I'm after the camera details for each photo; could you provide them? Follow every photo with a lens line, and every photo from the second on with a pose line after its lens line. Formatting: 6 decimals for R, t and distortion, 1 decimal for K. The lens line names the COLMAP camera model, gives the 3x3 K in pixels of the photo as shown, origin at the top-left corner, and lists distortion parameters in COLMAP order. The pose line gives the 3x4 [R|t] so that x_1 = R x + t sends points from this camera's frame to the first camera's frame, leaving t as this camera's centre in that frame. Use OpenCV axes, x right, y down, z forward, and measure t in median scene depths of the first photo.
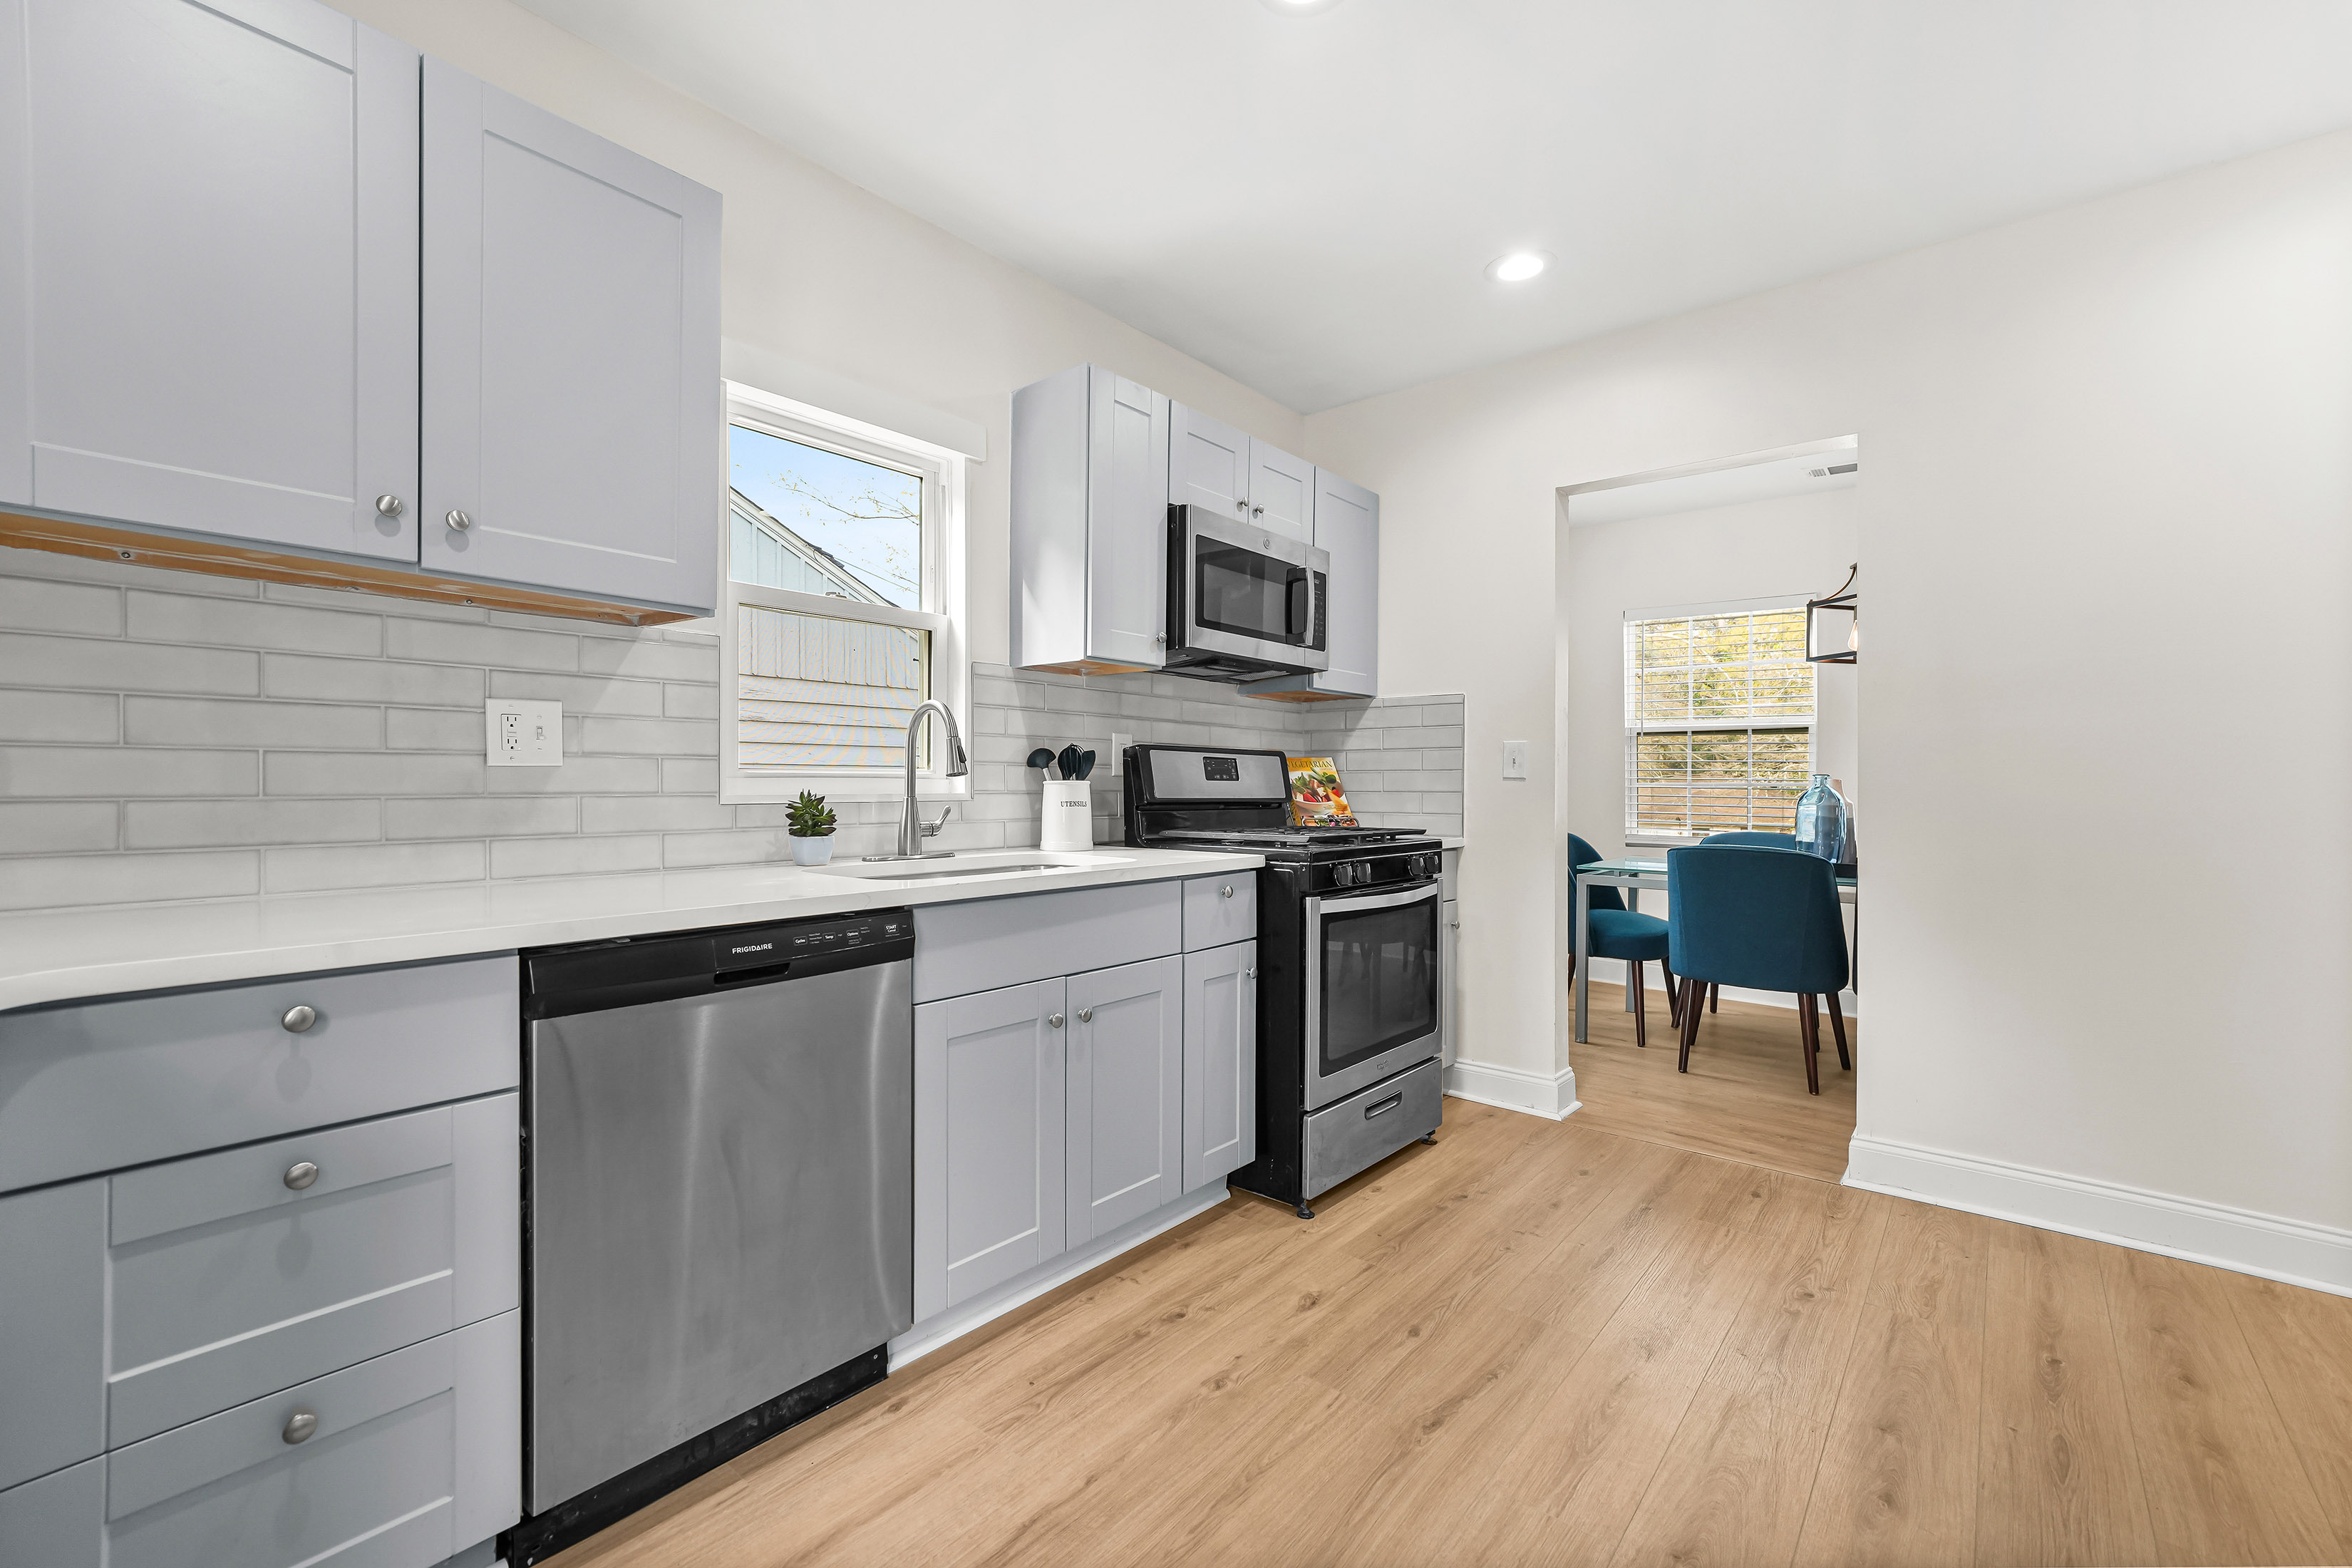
lens RADIAL K [[1001.4, 0, 1135.8], [0, 1001.4, 793.2], [0, 0, 1]] dist [0.001484, -0.000090]
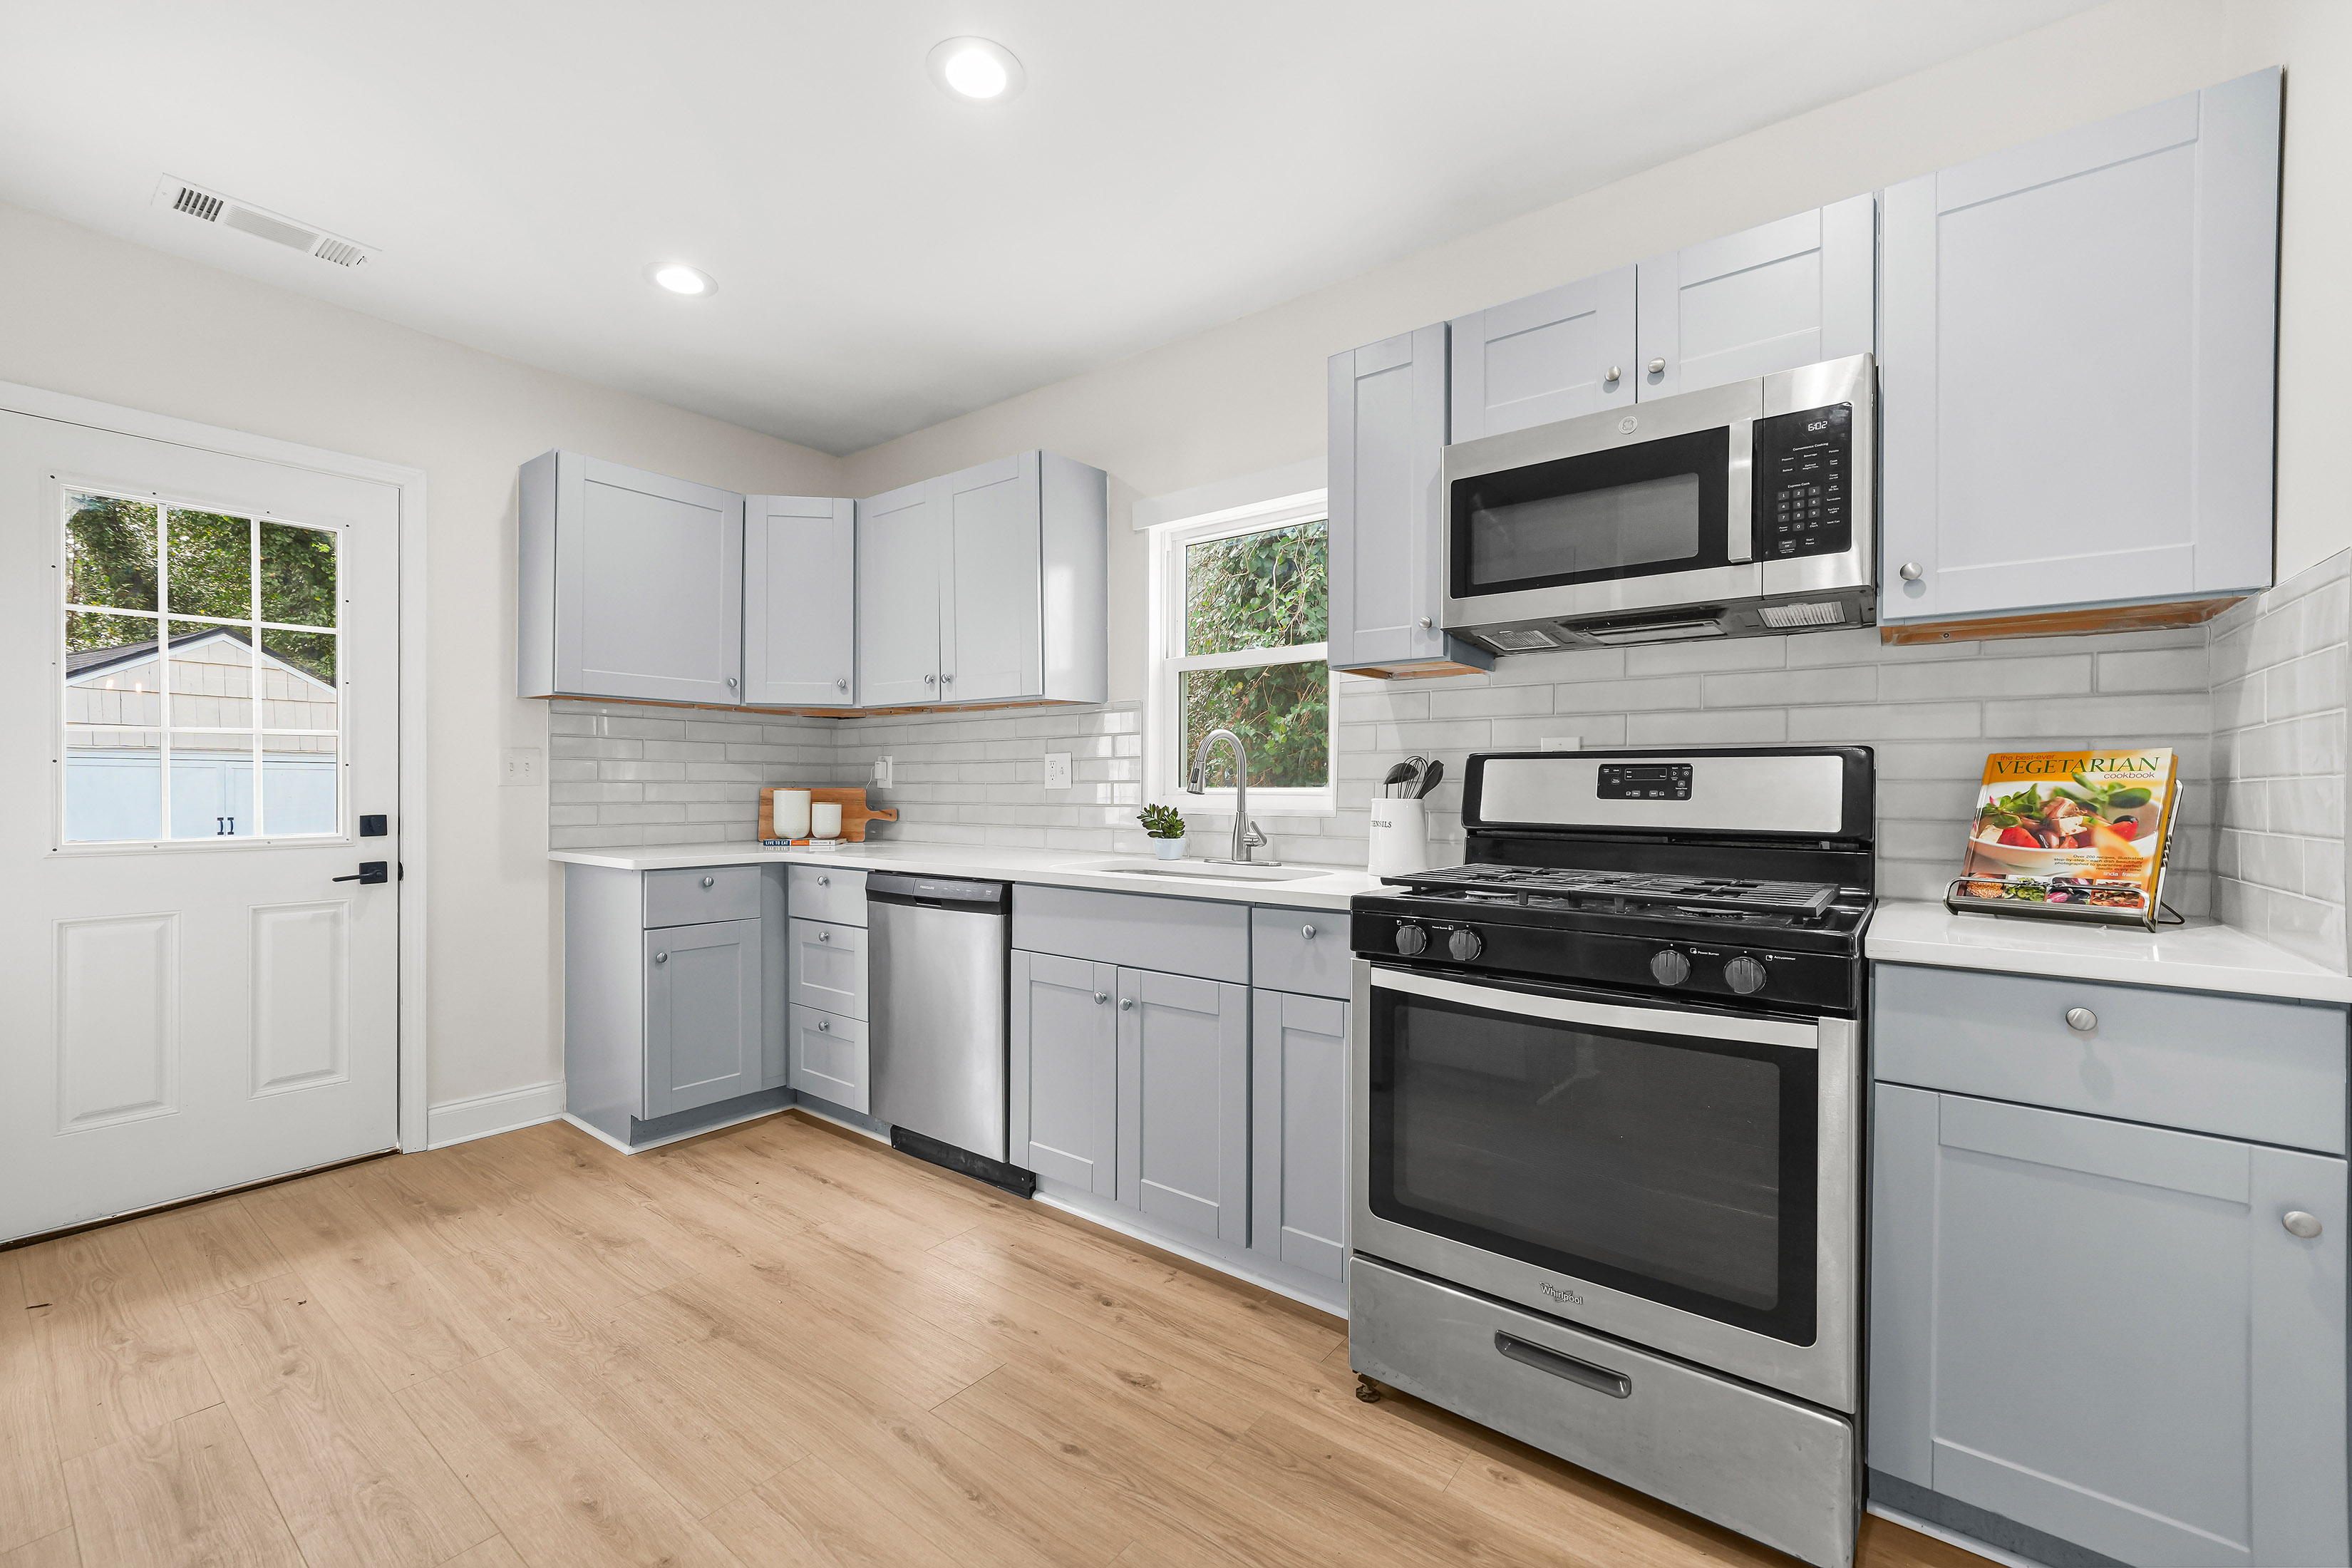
lens RADIAL K [[952.1, 0, 1145.3], [0, 952.1, 785.8], [0, 0, 1]] dist [-0.003410, -0.000171]
pose [[0.050674, -0.007220, -0.998689, 0.992102], [-0.012525, 0.999891, -0.007864, -0.018045], [0.998637, 0.012907, 0.050578, 0.922833]]
